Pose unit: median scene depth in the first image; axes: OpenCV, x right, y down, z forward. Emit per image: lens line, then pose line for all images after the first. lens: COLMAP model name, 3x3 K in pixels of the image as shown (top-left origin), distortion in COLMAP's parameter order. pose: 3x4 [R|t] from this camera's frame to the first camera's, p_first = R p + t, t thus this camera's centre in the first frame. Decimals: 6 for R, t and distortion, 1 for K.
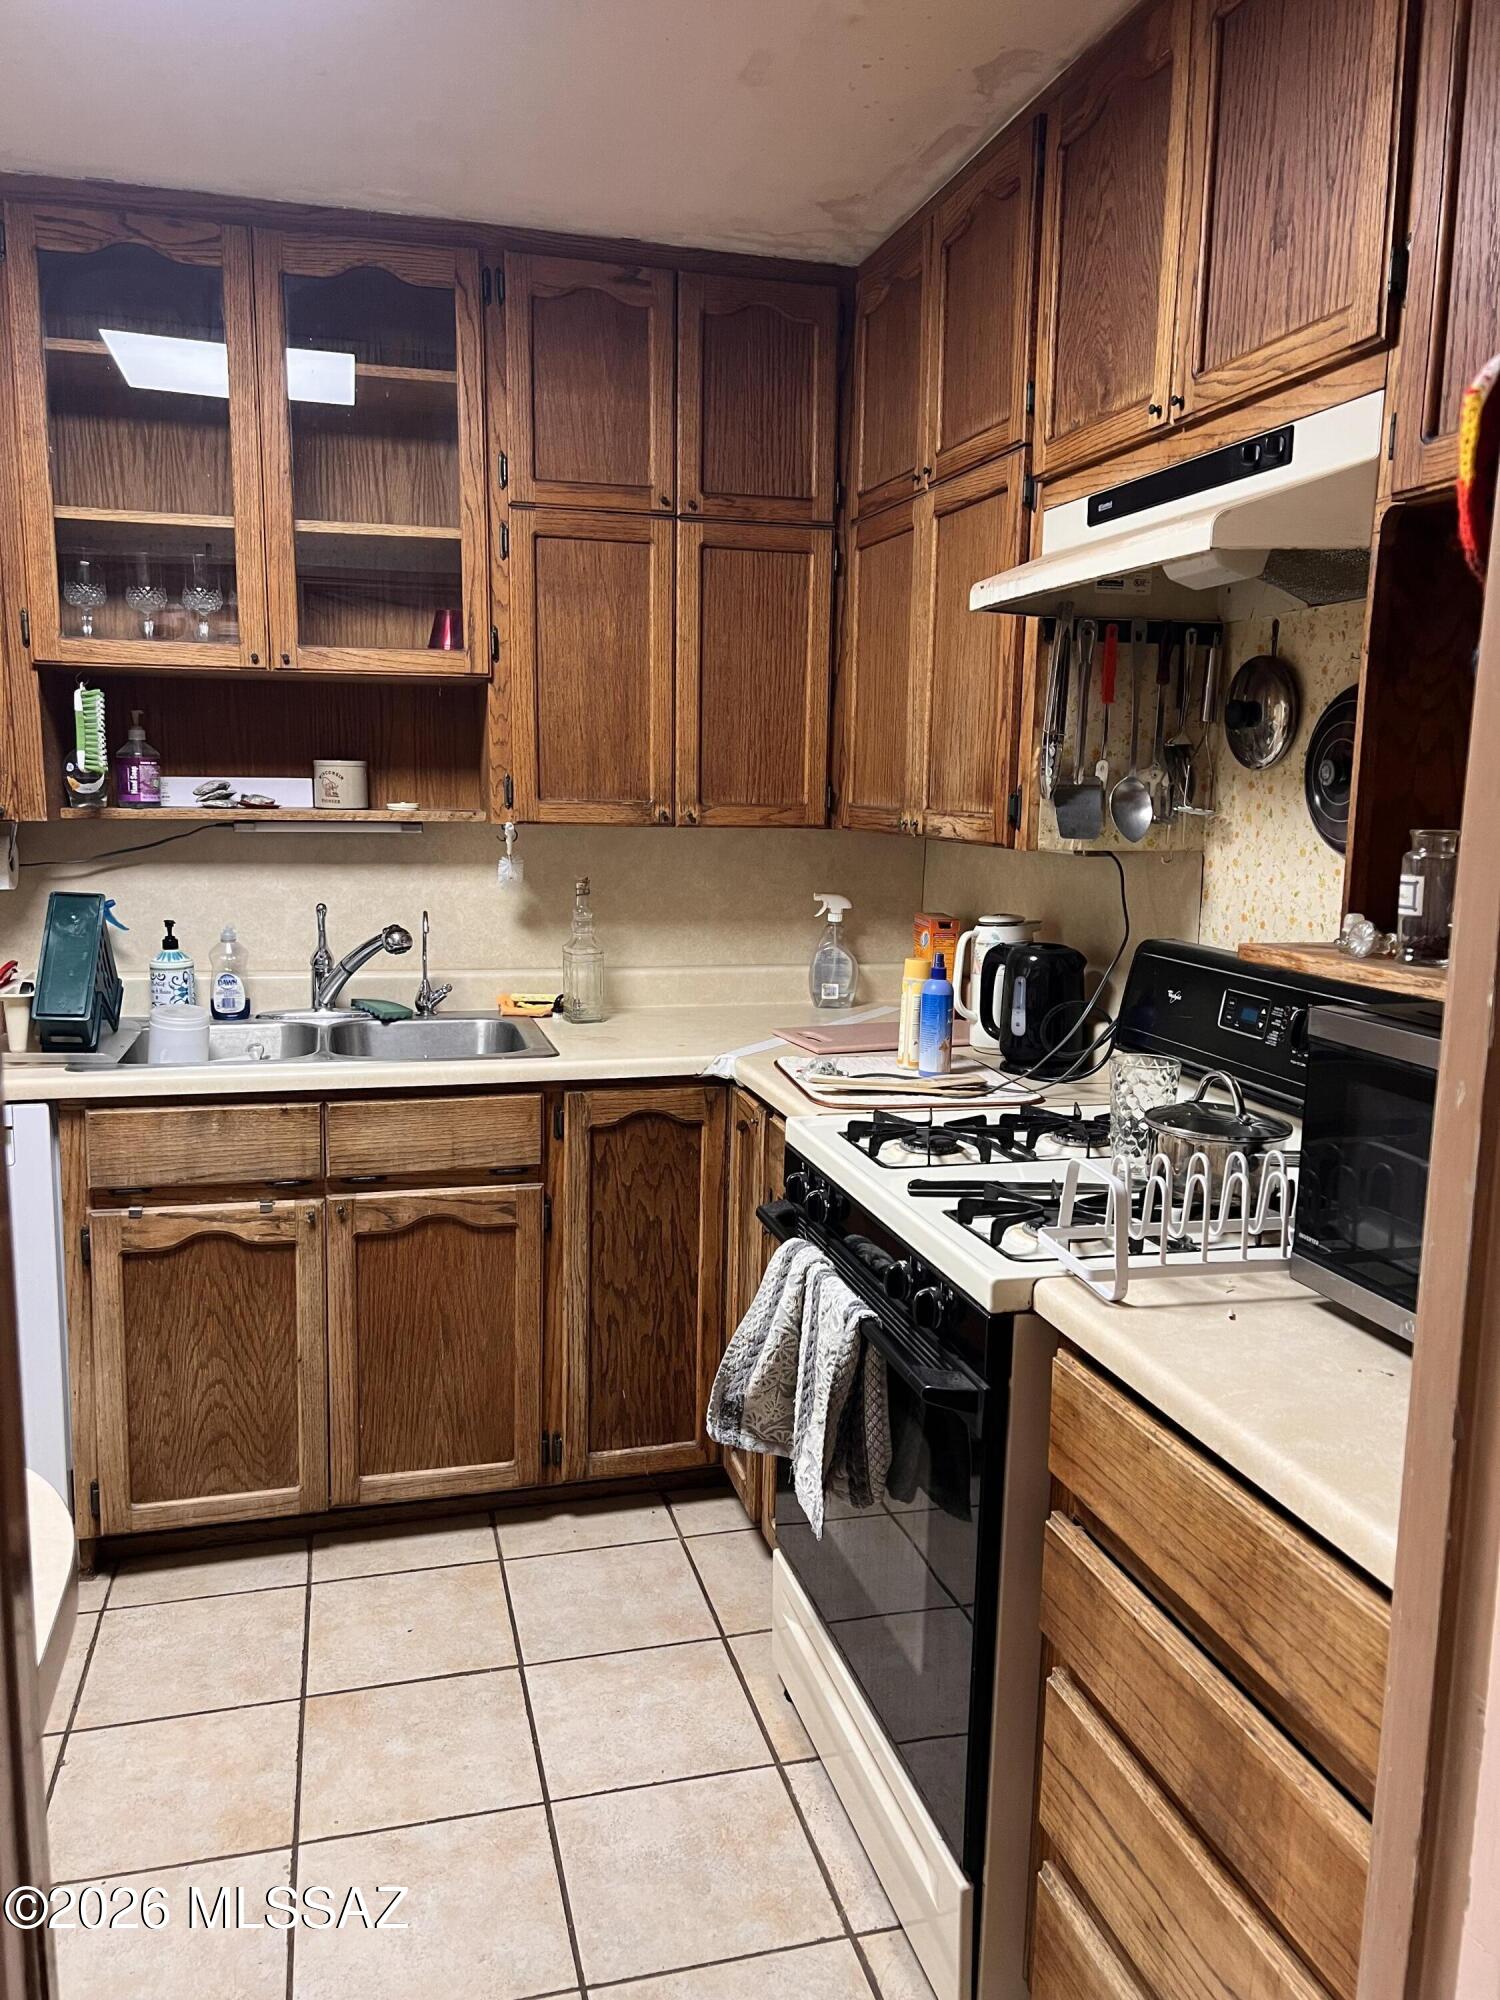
lens RADIAL K [[1512.2, 0, 767.1], [0, 1512.2, 1016.7], [0, 0, 1]] dist [0.064815, -0.071287]
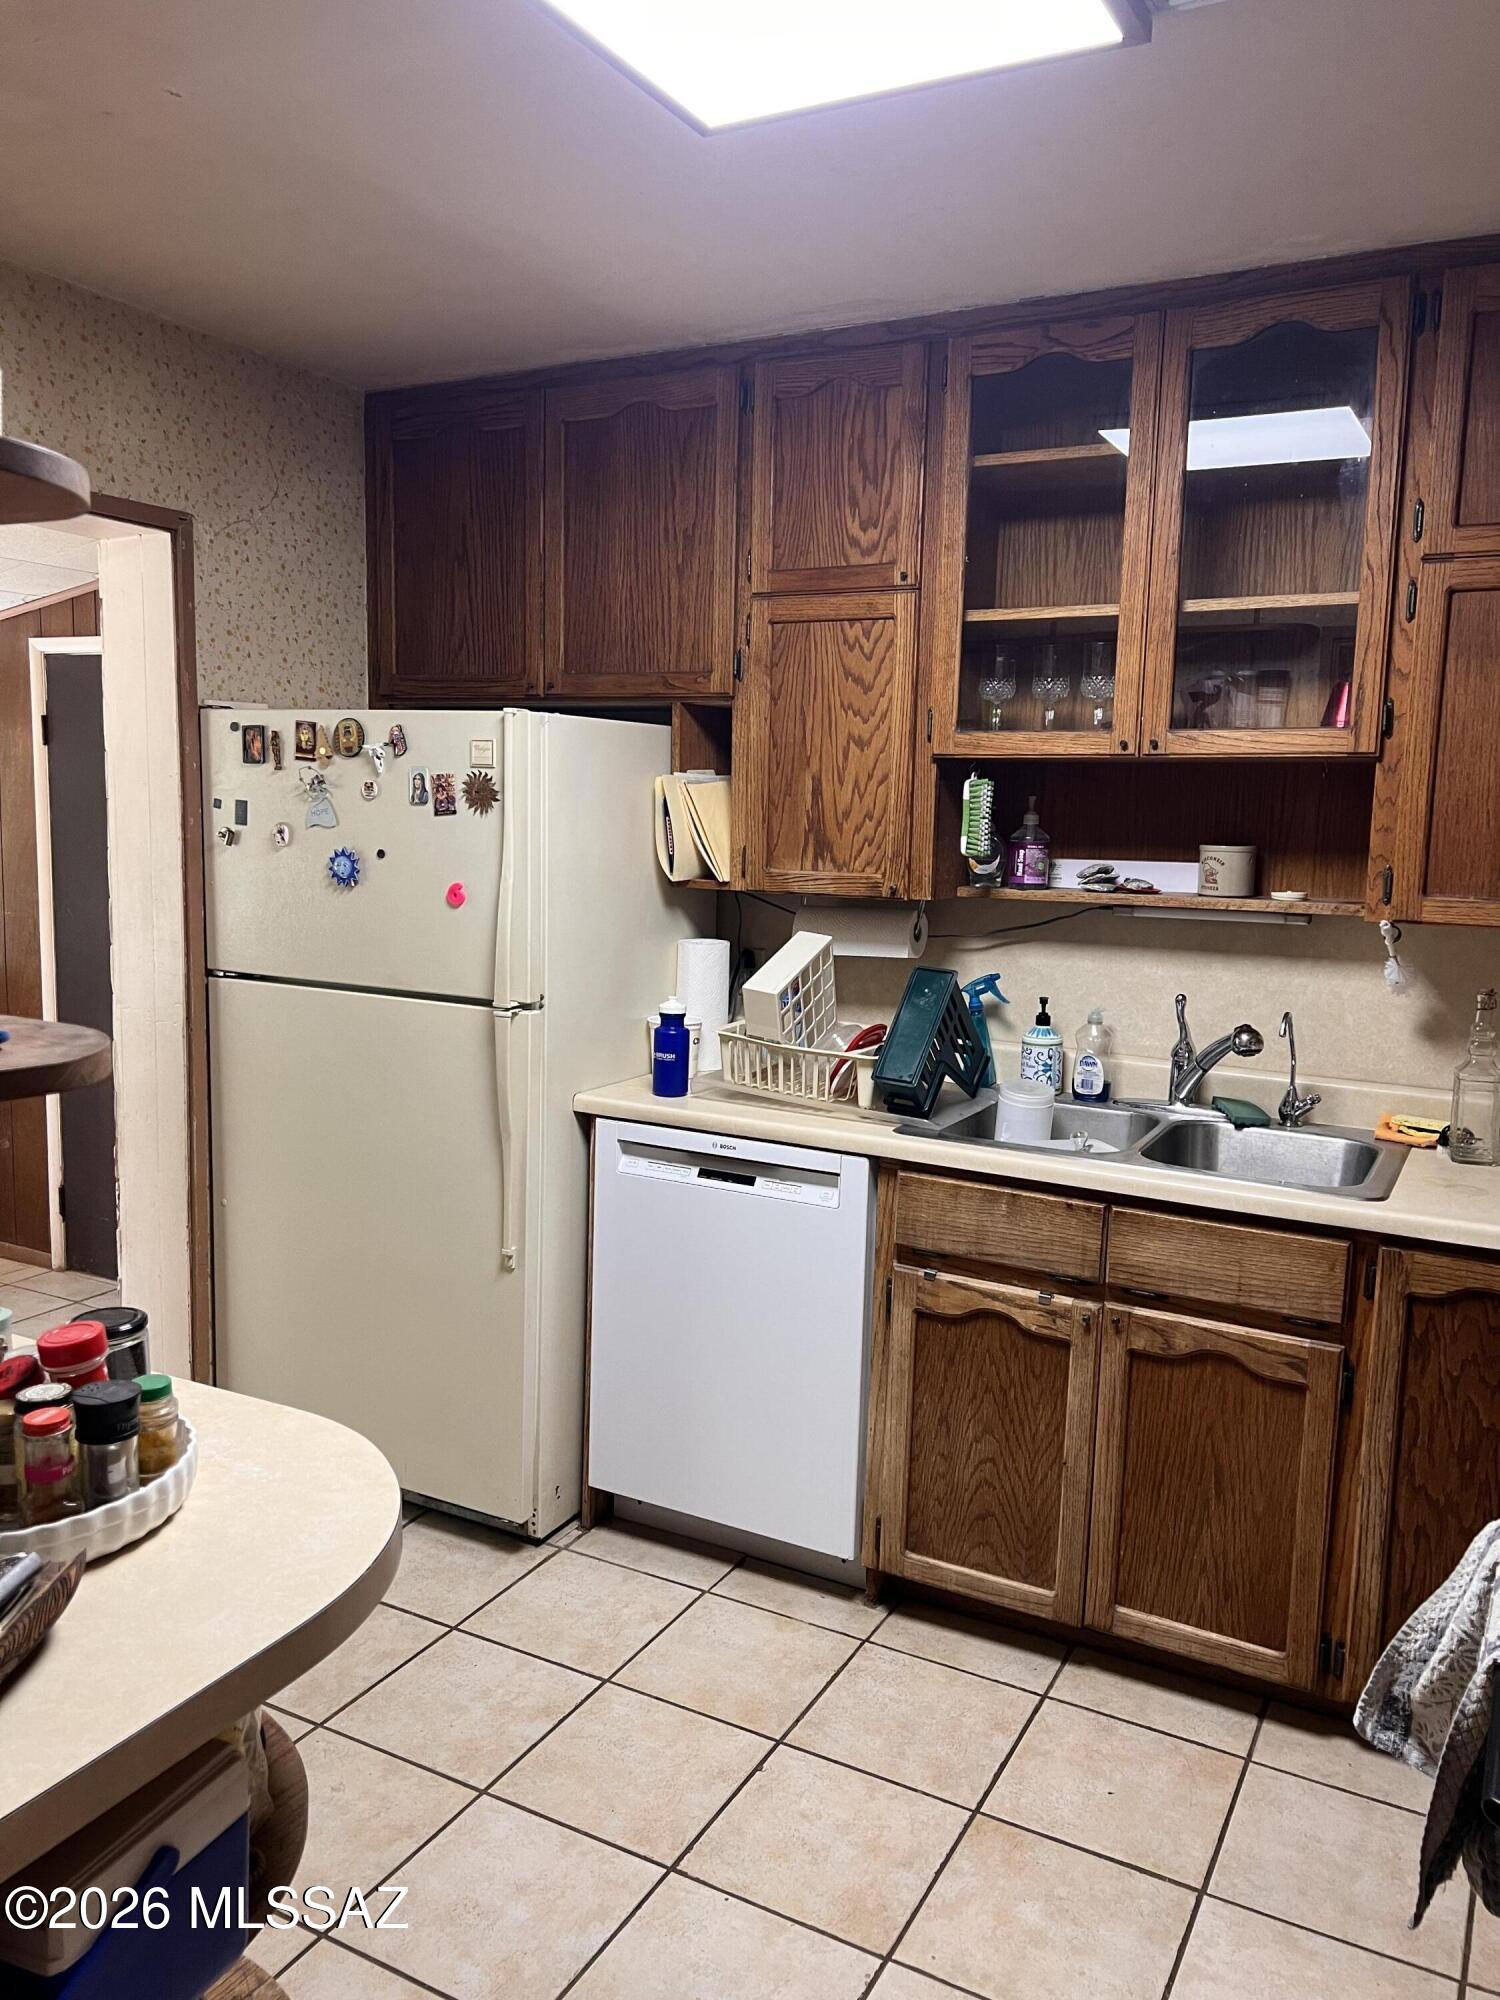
lens RADIAL K [[1500.0, 0, 753.7], [0, 1500.0, 1006.8], [0, 0, 1]] dist [0.091213, -0.138181]
pose [[0.726066, 0.096998, -0.680749, 0.175707], [-0.122016, 0.992464, 0.011274, -0.049281], [0.676713, 0.074877, 0.732430, 0.136560]]
